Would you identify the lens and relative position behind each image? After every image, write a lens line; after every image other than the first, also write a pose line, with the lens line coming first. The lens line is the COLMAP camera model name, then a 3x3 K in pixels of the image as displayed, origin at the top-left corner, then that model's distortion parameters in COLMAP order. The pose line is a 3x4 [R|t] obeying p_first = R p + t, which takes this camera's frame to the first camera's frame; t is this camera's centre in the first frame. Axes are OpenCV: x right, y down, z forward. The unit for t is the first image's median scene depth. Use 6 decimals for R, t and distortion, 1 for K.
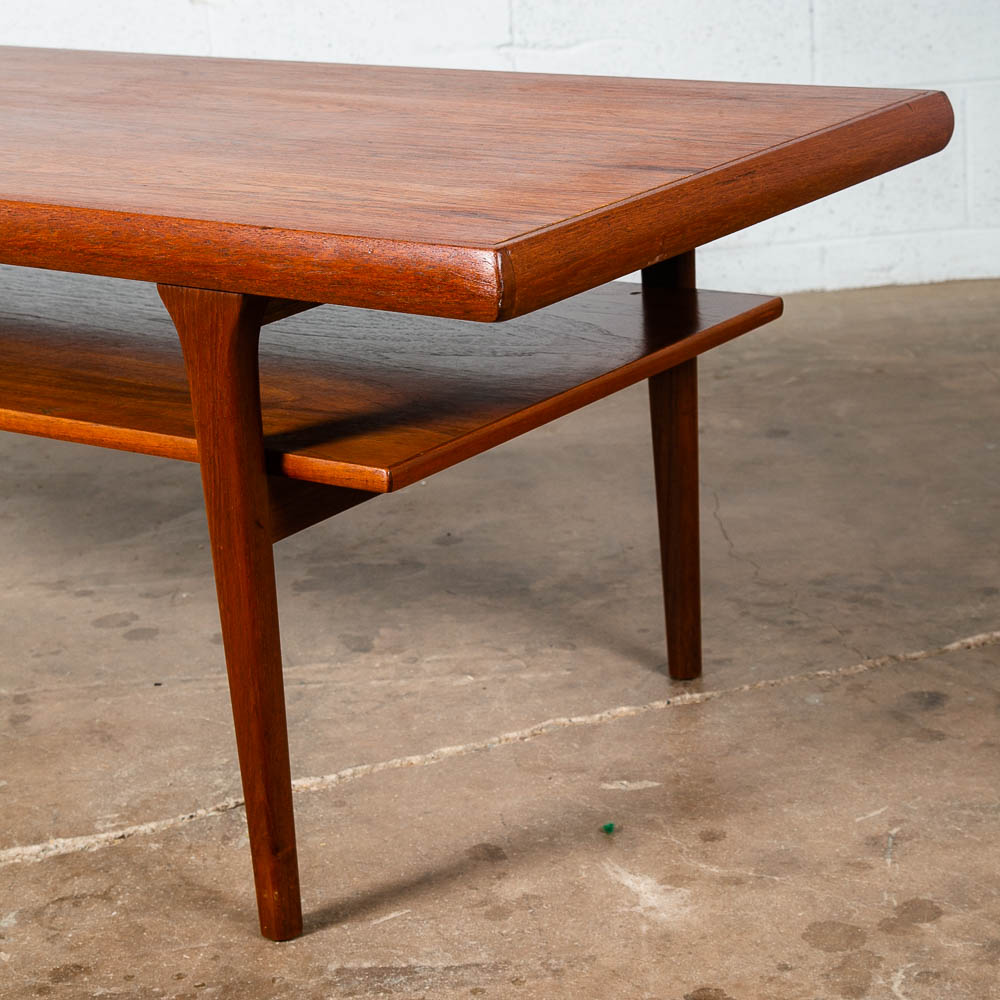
lens RADIAL K [[2475.6, 0, 533.4], [0, 2475.6, 454.3], [0, 0, 1]] dist [0.144915, 0.356578]
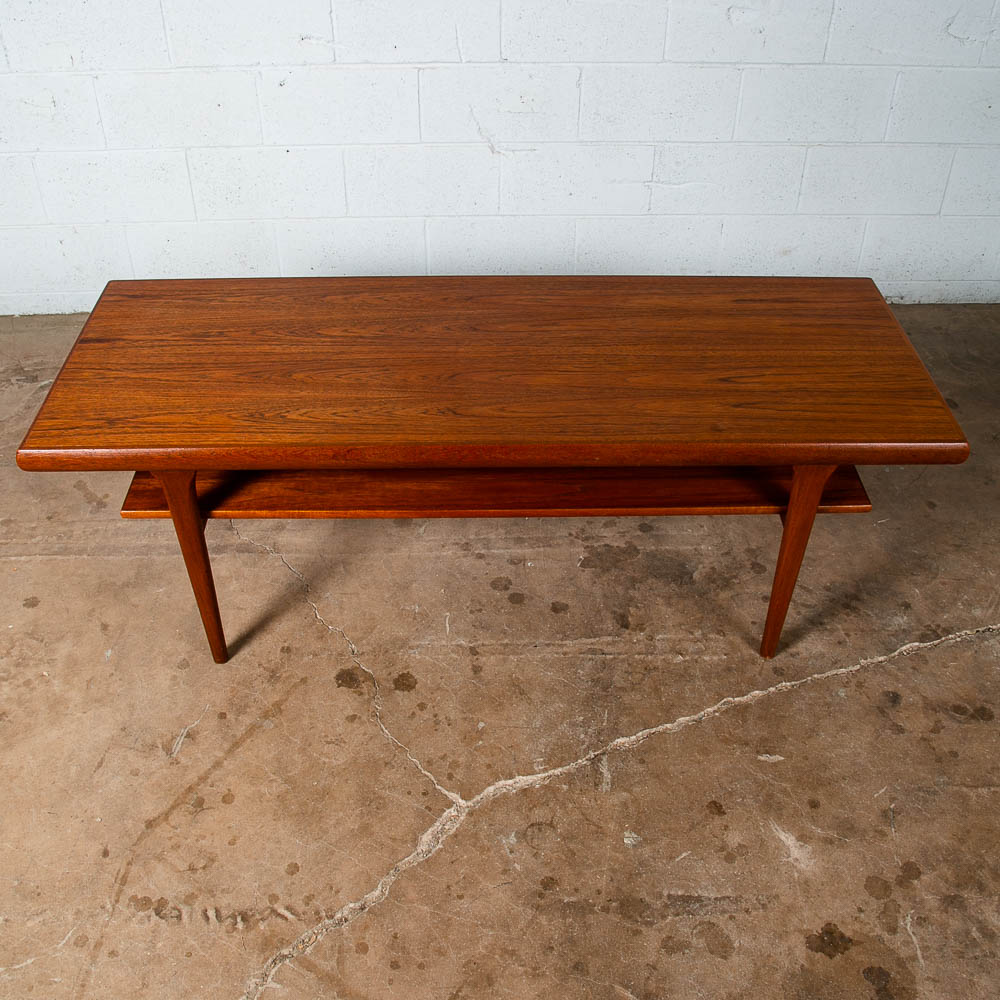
lens RADIAL K [[1099.8, 0, 500.0], [0, 1099.8, 500.0], [0, 0, 1]] dist [-0.121707, 0.076500]
pose [[0.997771, 0.054788, 0.038090, -0.257211], [-0.065229, 0.921128, 0.383757, -0.444999], [-0.014061, -0.385386, 0.922648, 0.193725]]
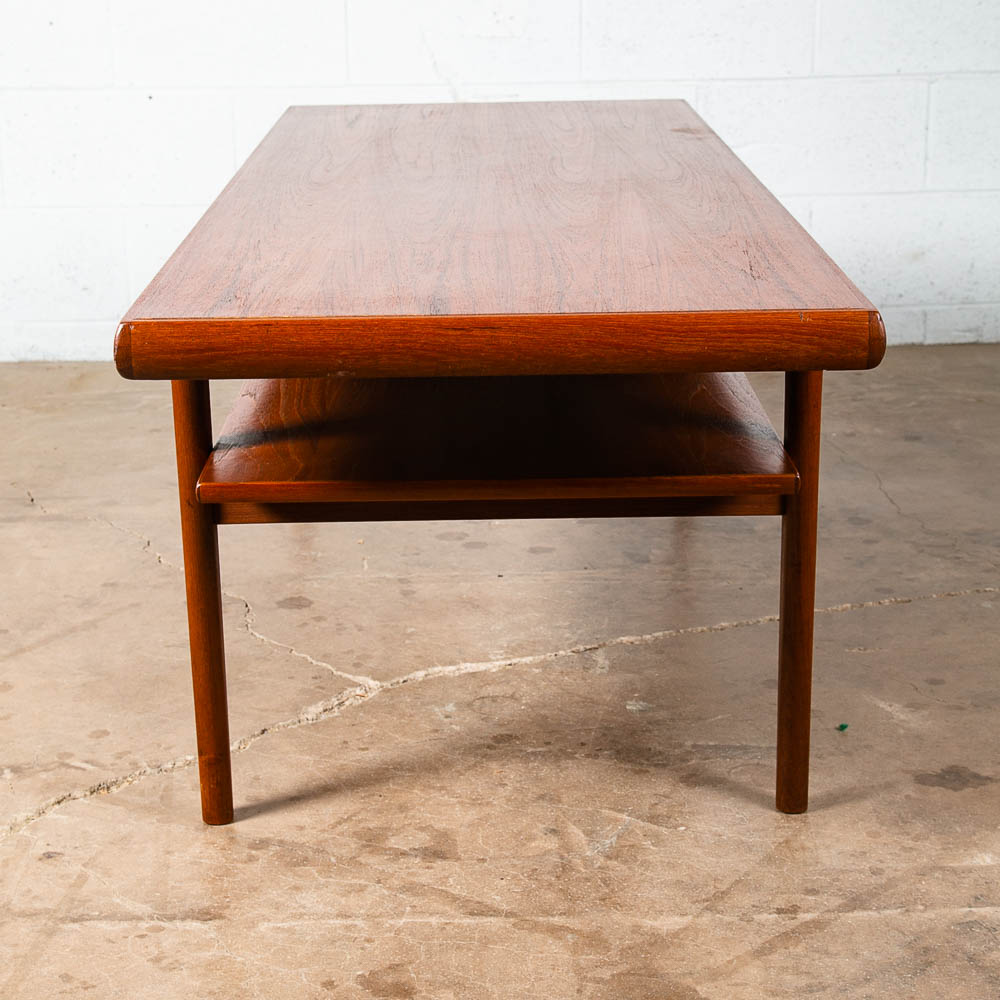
lens RADIAL K [[2147.8, 0, 500.0], [0, 2147.8, 500.0], [0, 0, 1]] dist [0.091173, 0.139826]
pose [[0.998707, 0.050689, -0.003846, -0.170034], [-0.050743, 0.998593, -0.015432, 0.078477], [0.003059, 0.015607, 0.999874, -0.225370]]
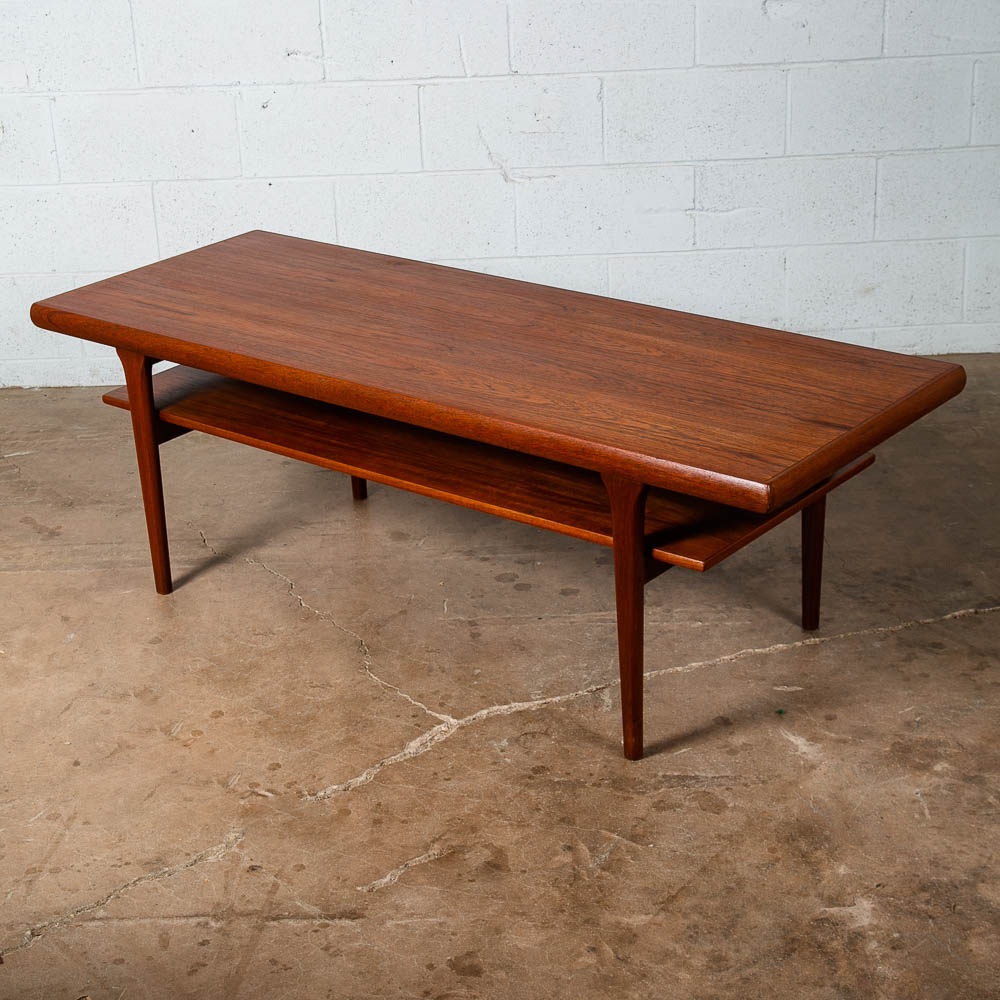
lens RADIAL K [[2040.7, 0, 500.0], [0, 2040.7, 500.0], [0, 0, 1]] dist [0.083410, 0.285688]
pose [[0.998798, 0.036856, -0.032323, -0.152763], [-0.033159, 0.993569, 0.108266, -0.200910], [0.036106, -0.107064, 0.993596, -0.689406]]
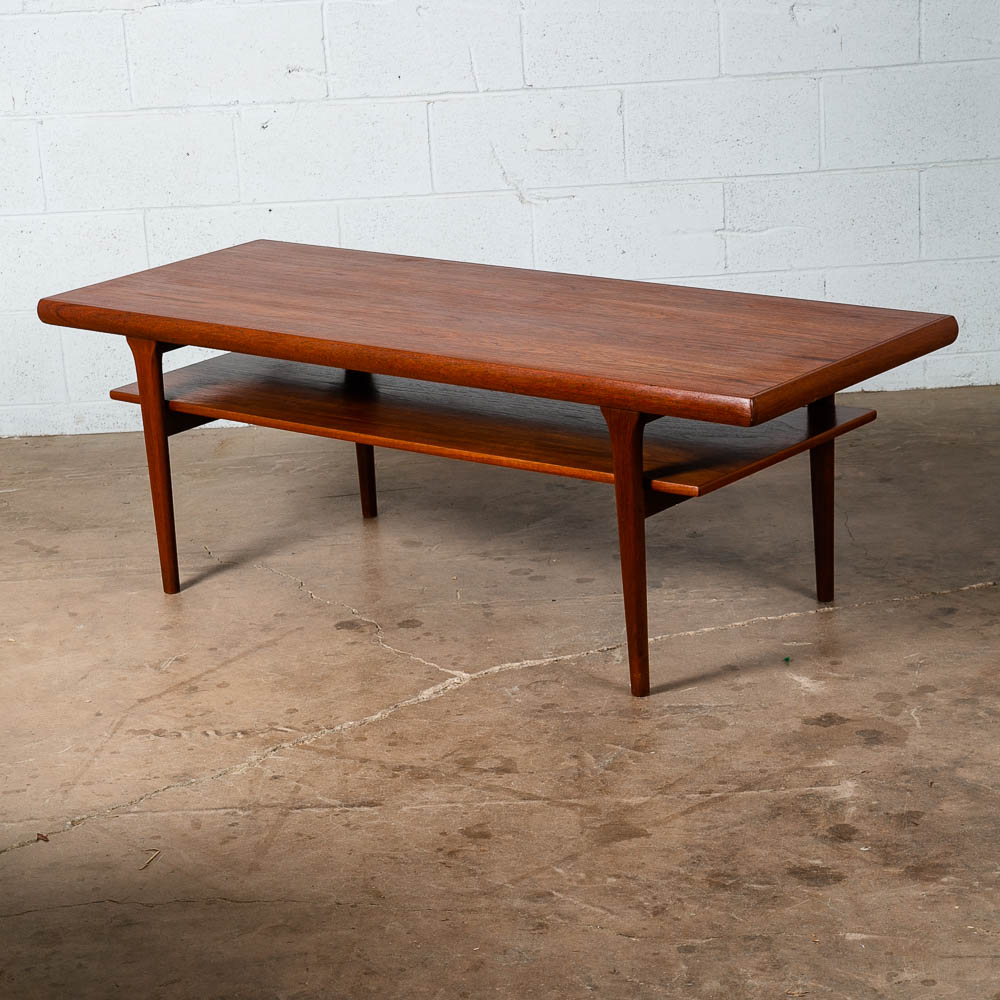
lens RADIAL K [[2951.3, 0, 503.9], [0, 2951.3, 540.3], [0, 0, 1]] dist [0.272099, 0.122320]
pose [[0.998401, 0.018798, -0.053303, -0.076850], [-0.018414, 0.999801, 0.007678, 0.032042], [0.053437, -0.006685, 0.998549, -1.511521]]
